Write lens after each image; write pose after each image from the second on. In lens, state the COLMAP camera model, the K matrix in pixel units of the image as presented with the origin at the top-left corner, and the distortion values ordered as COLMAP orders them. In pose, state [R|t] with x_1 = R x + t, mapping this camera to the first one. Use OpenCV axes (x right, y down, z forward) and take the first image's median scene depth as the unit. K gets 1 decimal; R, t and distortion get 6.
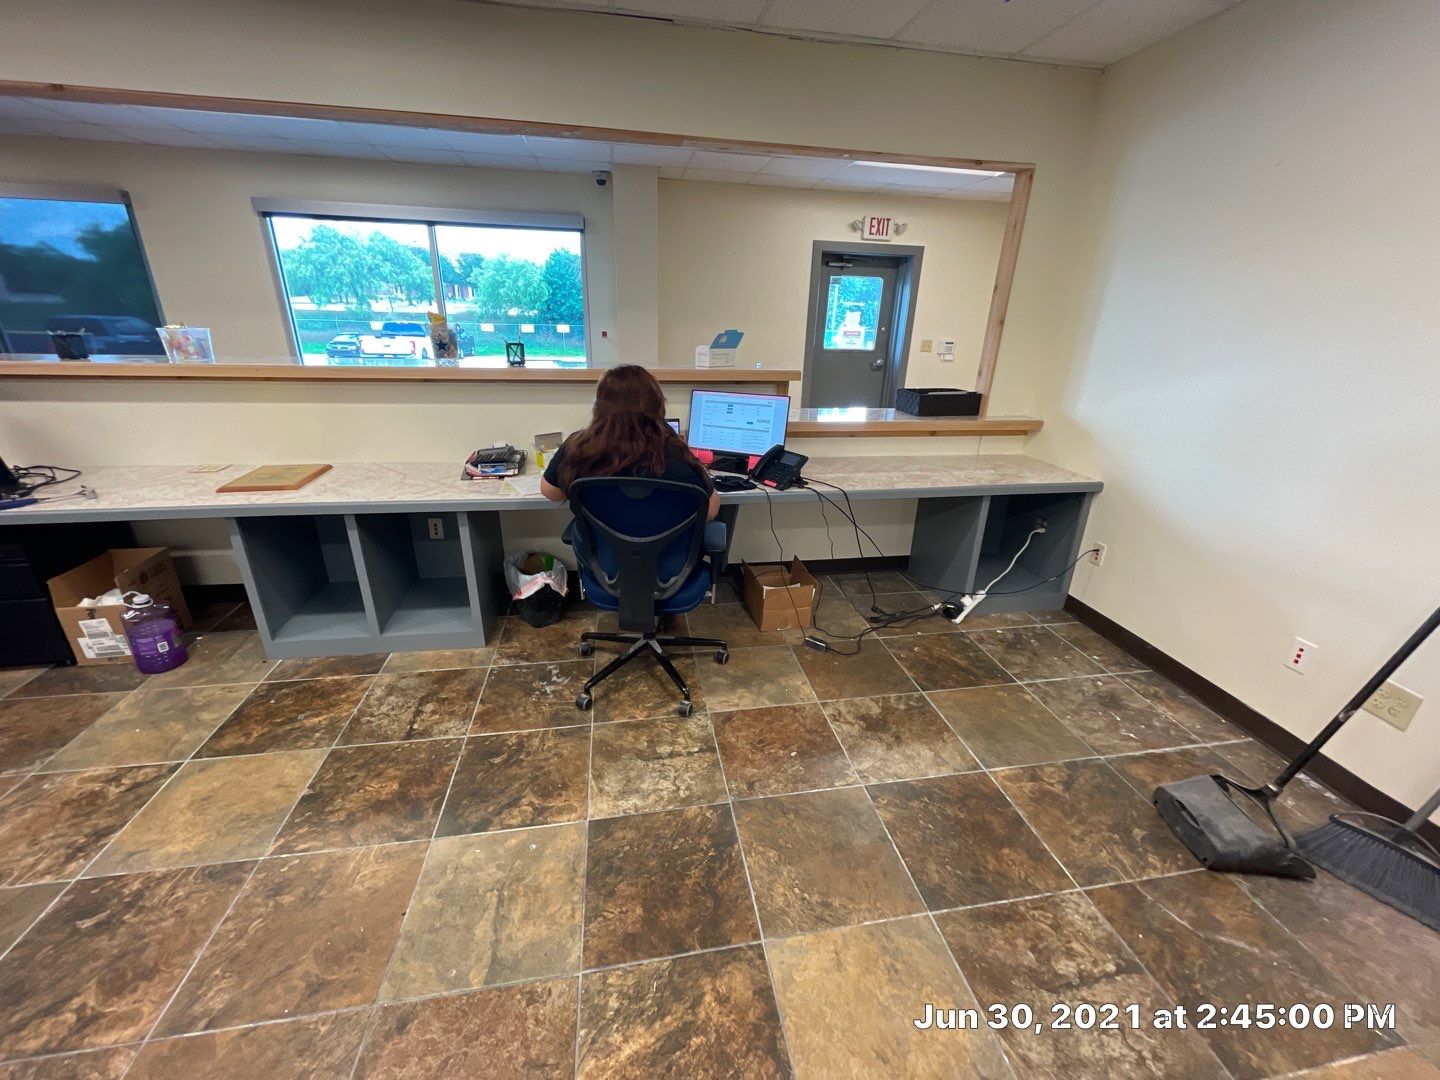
lens RADIAL K [[583.5, 0, 718.9], [0, 583.5, 537.2], [0, 0, 1]] dist [-0.000294, 0.000272]
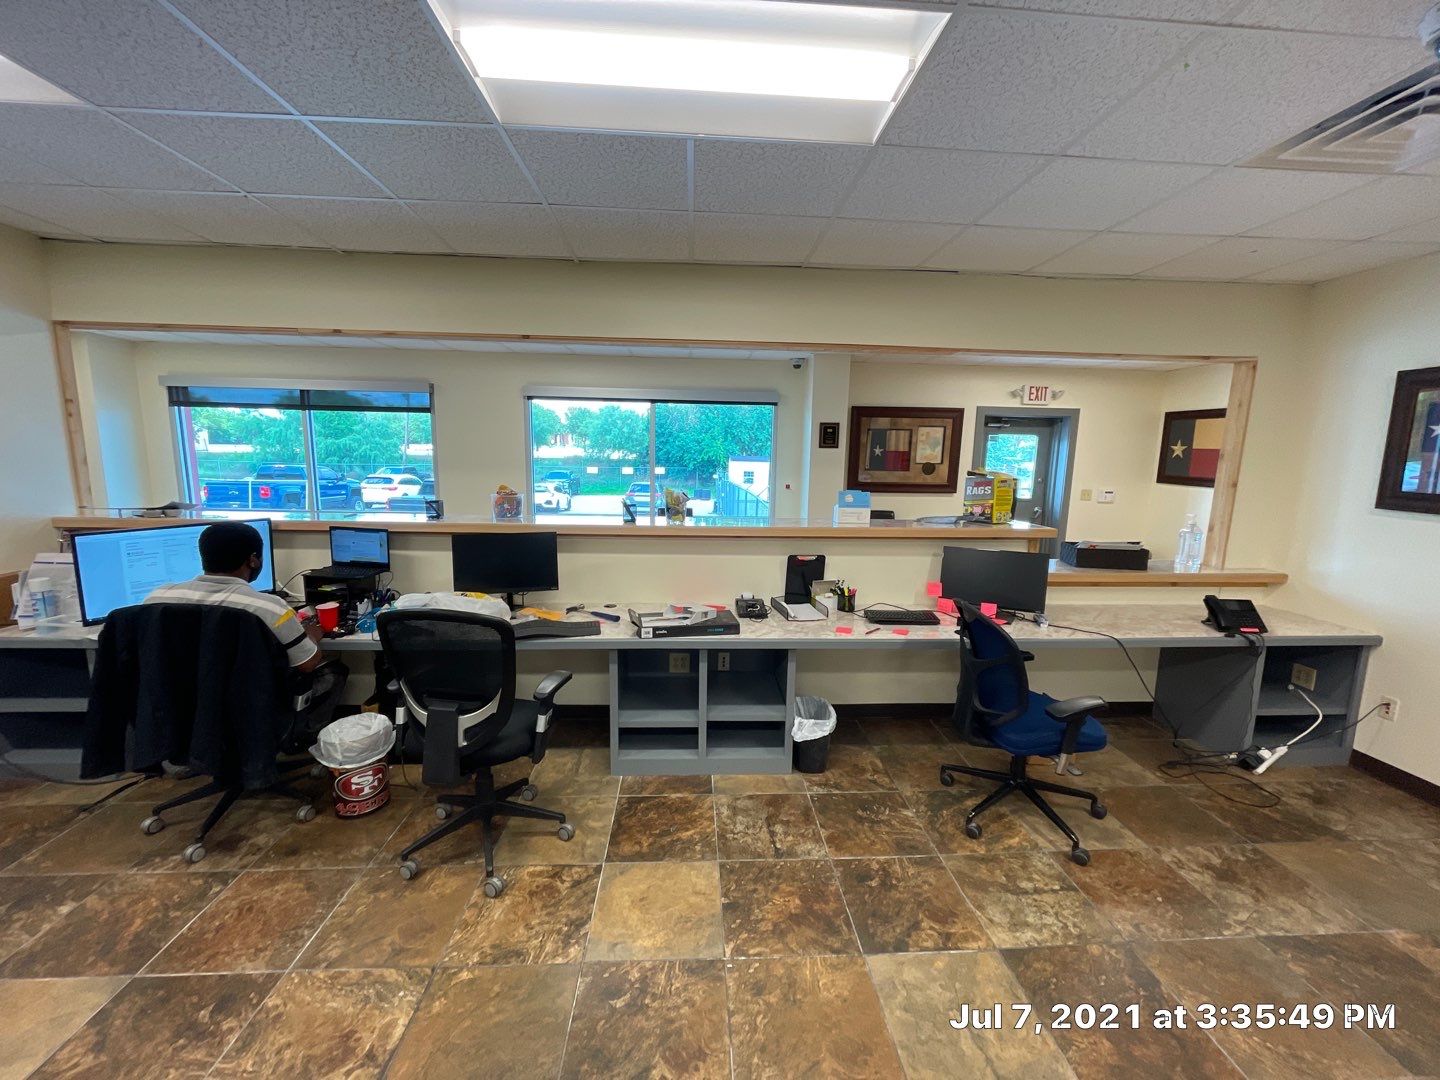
lens RADIAL K [[580.8, 0, 721.0], [0, 580.8, 540.6], [0, 0, 1]] dist [-0.003335, 0.000035]
pose [[0.993168, 0.007749, -0.116434, -0.380769], [-0.032871, 0.975966, -0.215431, -0.000523], [0.111966, 0.217786, 0.969553, -0.156300]]
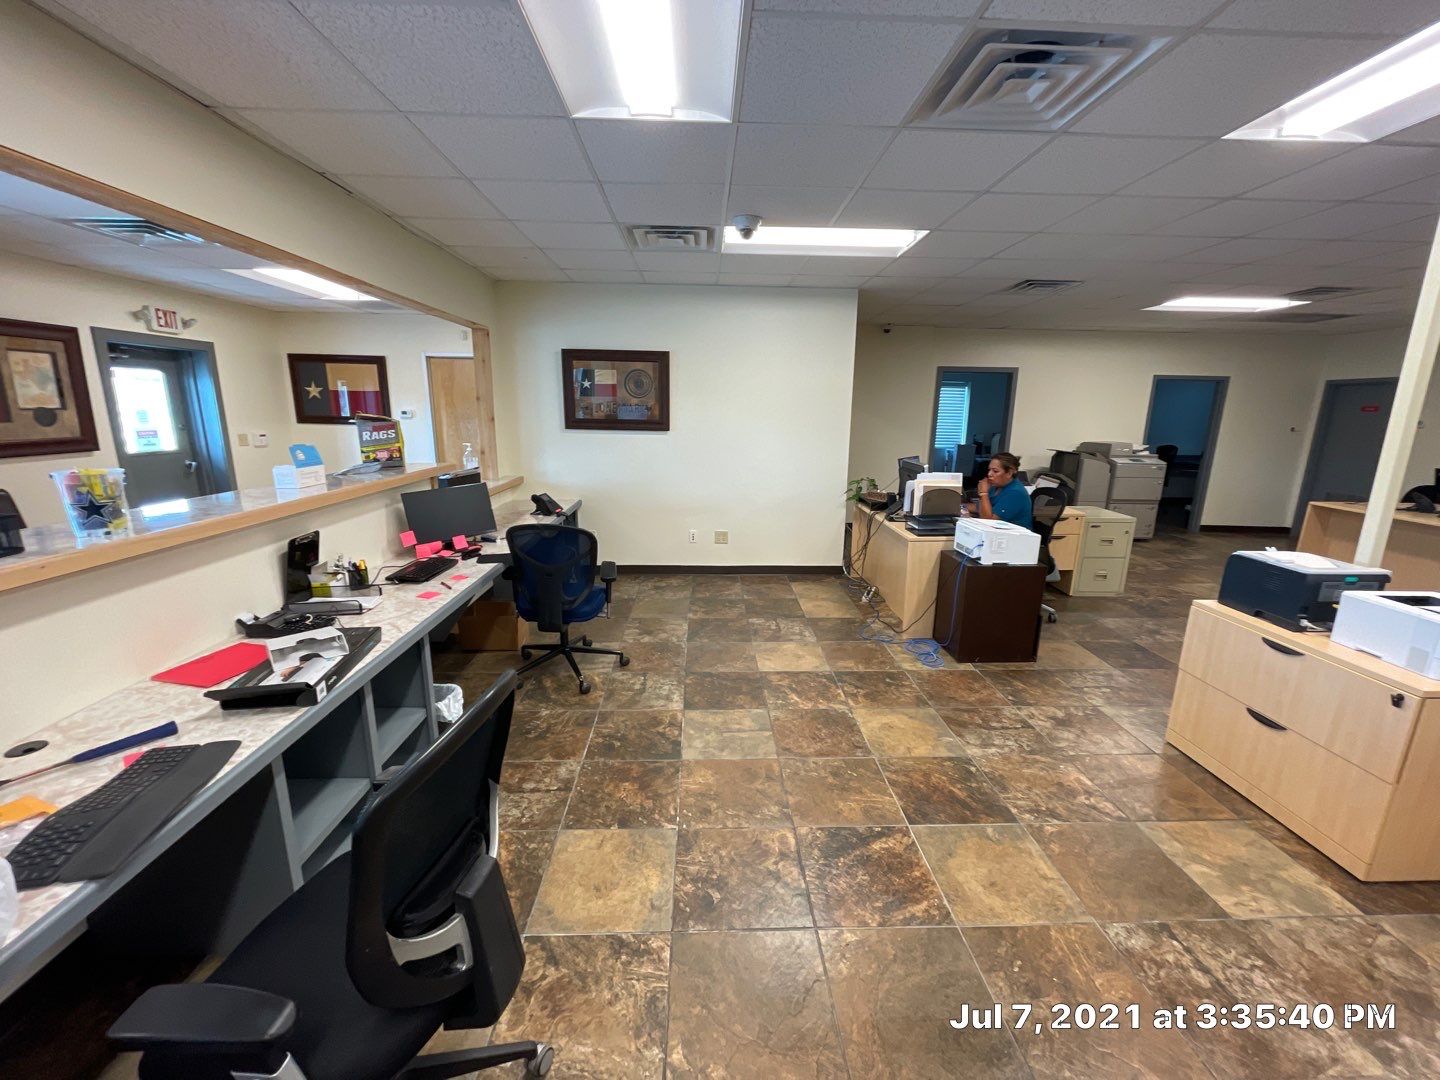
lens RADIAL K [[580.8, 0, 721.0], [0, 580.8, 540.6], [0, 0, 1]] dist [-0.003335, 0.000035]
pose [[0.135385, -0.246619, 0.959609, -1.088906], [0.349412, 0.918185, 0.186676, -0.163399], [-0.927137, 0.310026, 0.210480, 0.234864]]
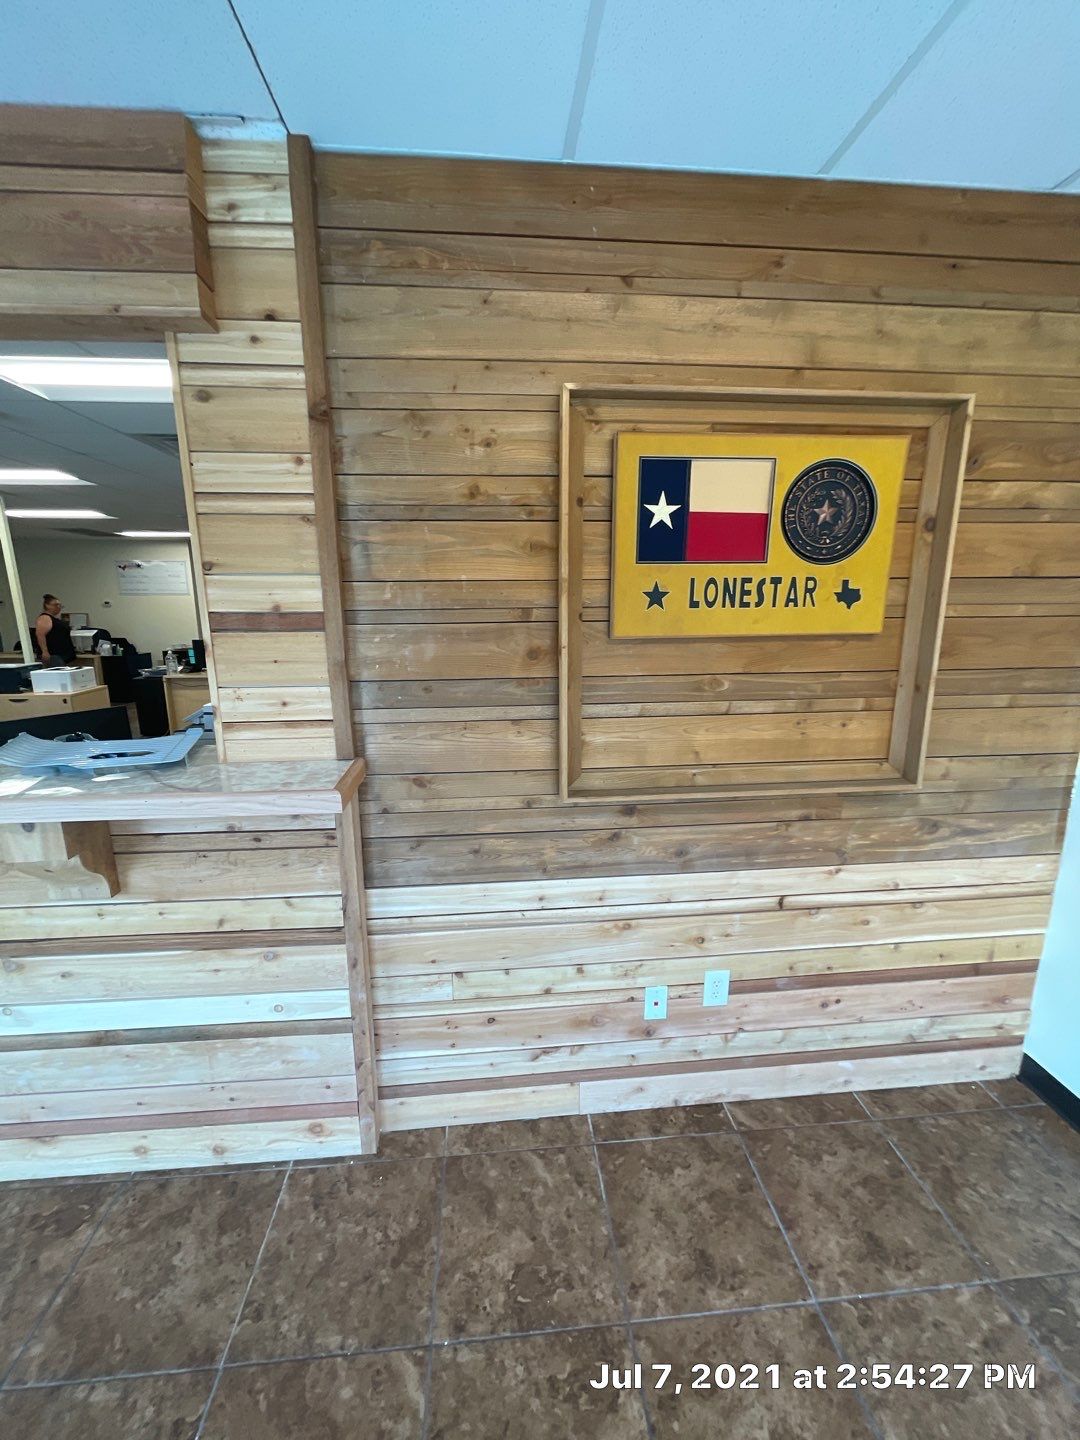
lens RADIAL K [[580.8, 0, 537.0], [0, 580.8, 720.9], [0, 0, 1]] dist [-0.003335, 0.000035]
pose [[-0.996729, -0.041952, 0.069072, -2.039498], [0.003128, 0.834033, 0.551705, -0.571829], [-0.080753, 0.550117, -0.831174, 1.176811]]
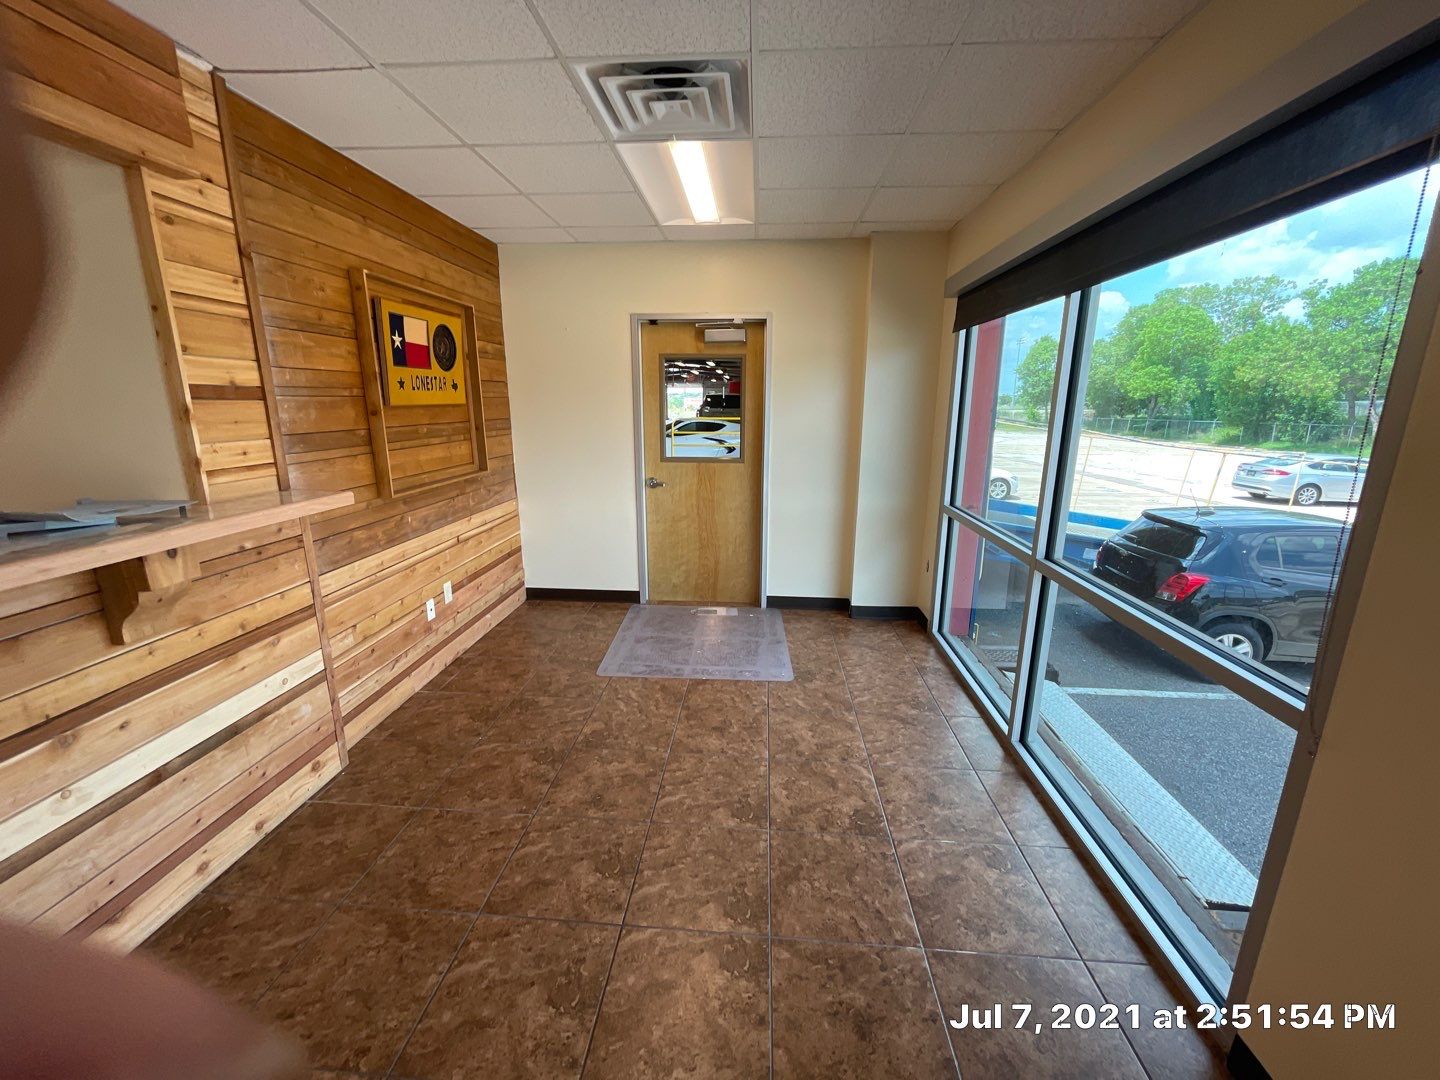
lens RADIAL K [[580.8, 0, 721.0], [0, 580.8, 540.6], [0, 0, 1]] dist [-0.003335, 0.000035]
pose [[-0.232588, 0.196232, -0.952573, -1.221592], [-0.362333, 0.891443, 0.272110, -0.610188], [0.902562, 0.408439, -0.136237, 1.424683]]
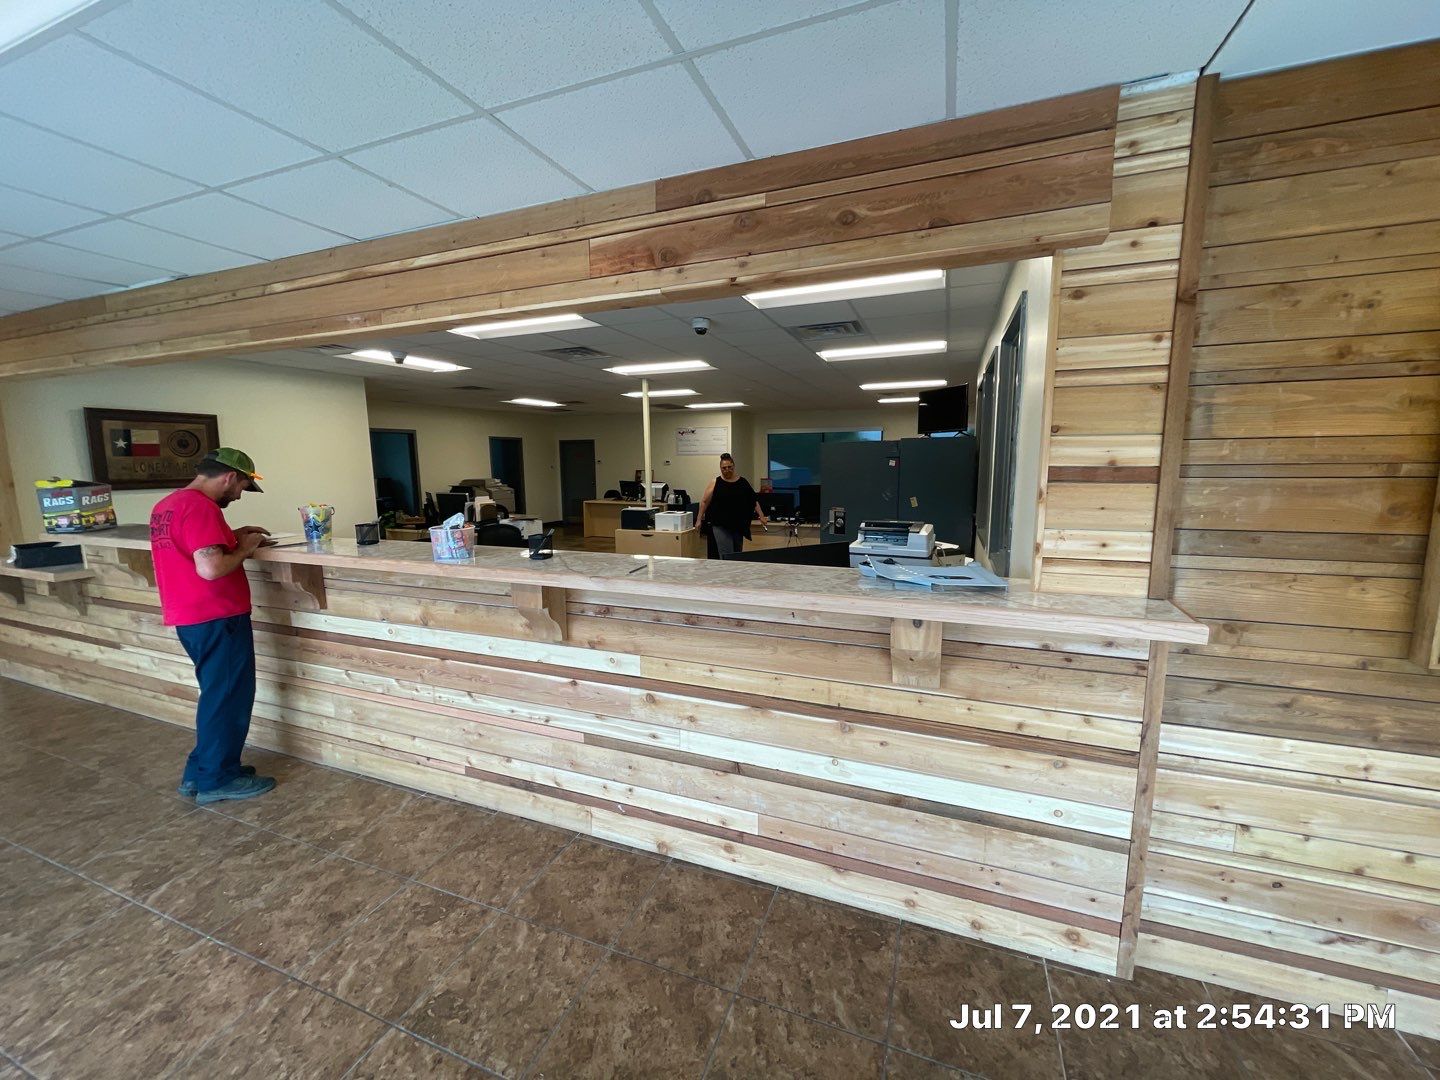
lens RADIAL K [[580.8, 0, 721.0], [0, 580.8, 540.6], [0, 0, 1]] dist [-0.003335, 0.000035]
pose [[-0.861239, -0.093435, 0.499537, -1.739518], [0.169493, 0.873864, 0.455669, -0.642351], [-0.479103, 0.477108, -0.736769, 1.381799]]
